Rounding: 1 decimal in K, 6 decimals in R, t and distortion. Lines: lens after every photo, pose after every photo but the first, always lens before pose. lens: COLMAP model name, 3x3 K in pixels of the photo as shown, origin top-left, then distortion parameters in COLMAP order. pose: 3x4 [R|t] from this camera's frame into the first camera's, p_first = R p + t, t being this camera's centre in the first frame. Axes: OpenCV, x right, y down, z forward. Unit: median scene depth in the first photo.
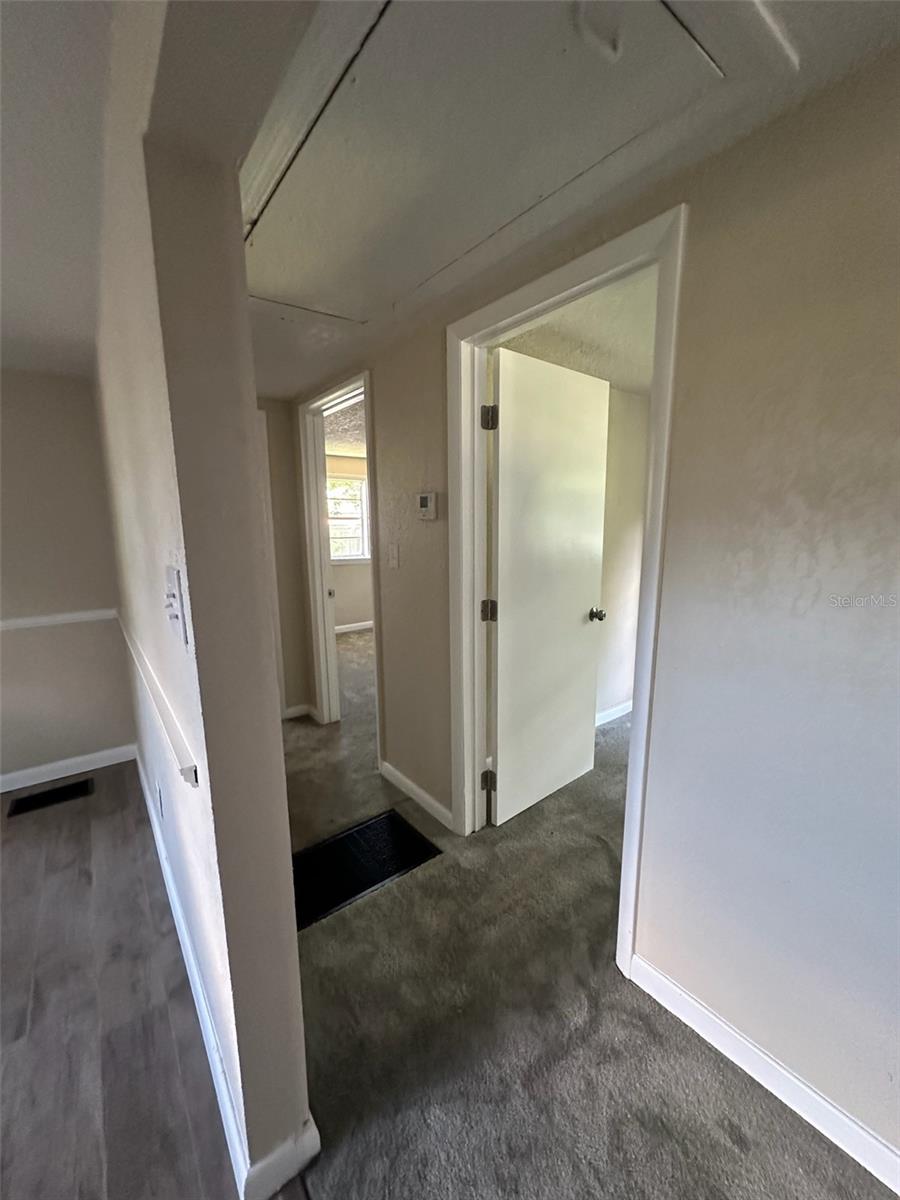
lens RADIAL K [[476.9, 0, 443.9], [0, 476.9, 600.1], [0, 0, 1]] dist [-0.005533, 0.001265]
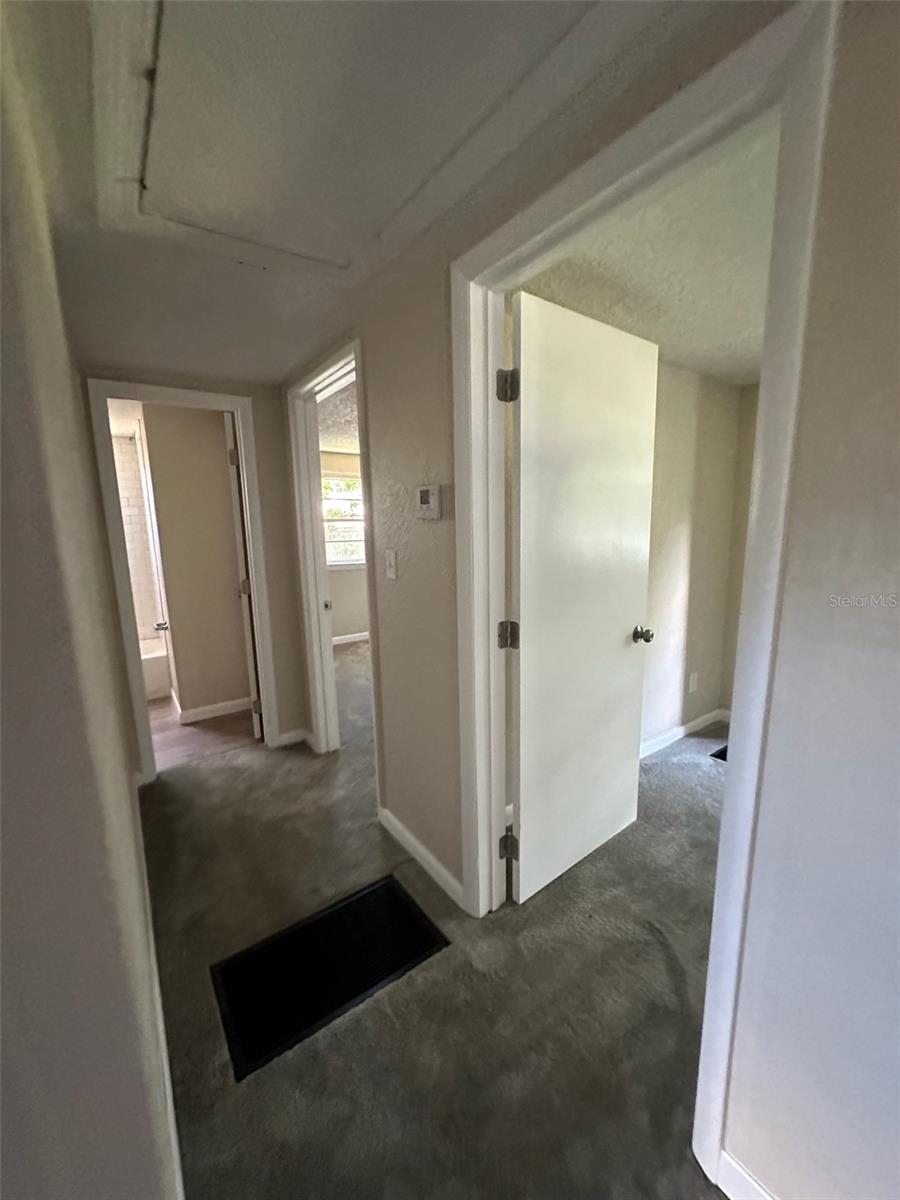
lens RADIAL K [[476.9, 0, 444.3], [0, 476.9, 598.3], [0, 0, 1]] dist [-0.005533, 0.001265]
pose [[0.999190, -0.003219, -0.040121, 0.020661], [0.002974, 0.999977, -0.006173, -0.032646], [0.040140, 0.006049, 0.999176, 0.208710]]
